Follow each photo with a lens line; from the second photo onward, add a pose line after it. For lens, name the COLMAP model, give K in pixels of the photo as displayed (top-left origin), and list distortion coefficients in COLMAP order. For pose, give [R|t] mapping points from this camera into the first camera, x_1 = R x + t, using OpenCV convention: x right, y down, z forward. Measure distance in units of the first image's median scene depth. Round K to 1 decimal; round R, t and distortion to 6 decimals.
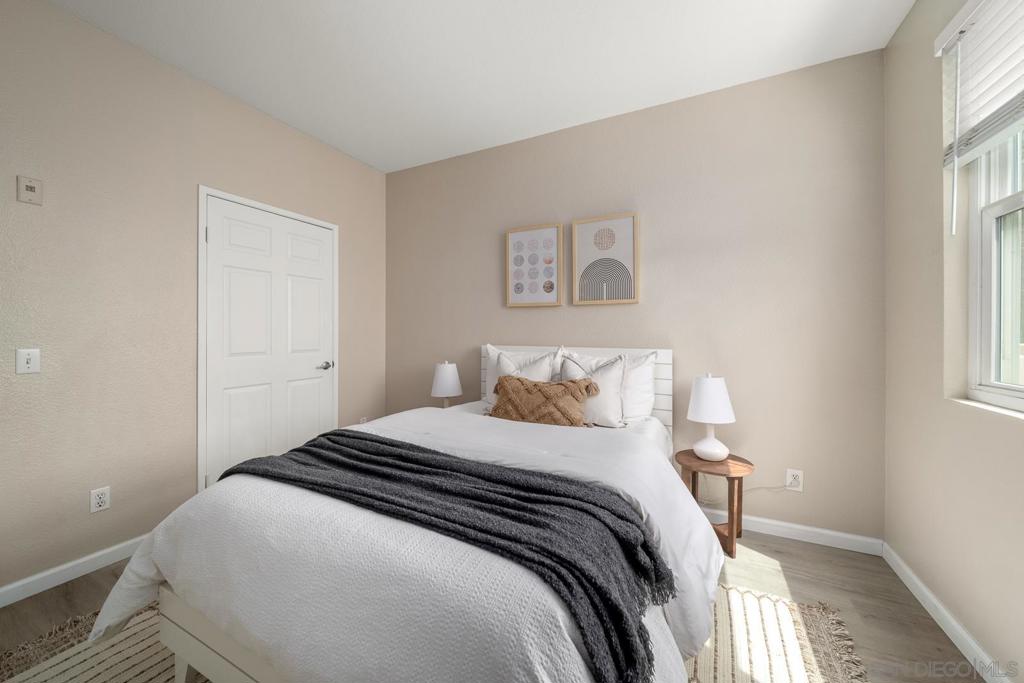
lens RADIAL K [[366.2, 0, 514.0], [0, 366.2, 333.2], [0, 0, 1]] dist [-0.004463, -0.000008]
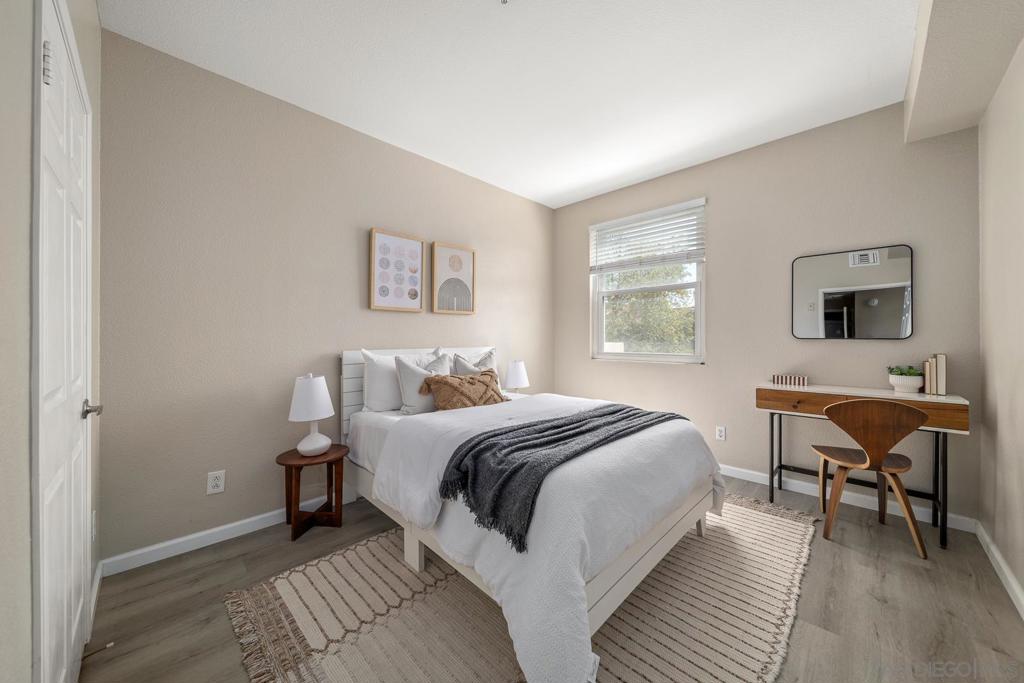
lens RADIAL K [[366.2, 0, 513.3], [0, 366.2, 339.2], [0, 0, 1]] dist [-0.004463, -0.000008]
pose [[0.331151, -0.014244, 0.943470, -0.845454], [0.000462, 0.999888, 0.014934, -0.007465], [-0.943578, -0.004510, 0.331121, 0.352240]]
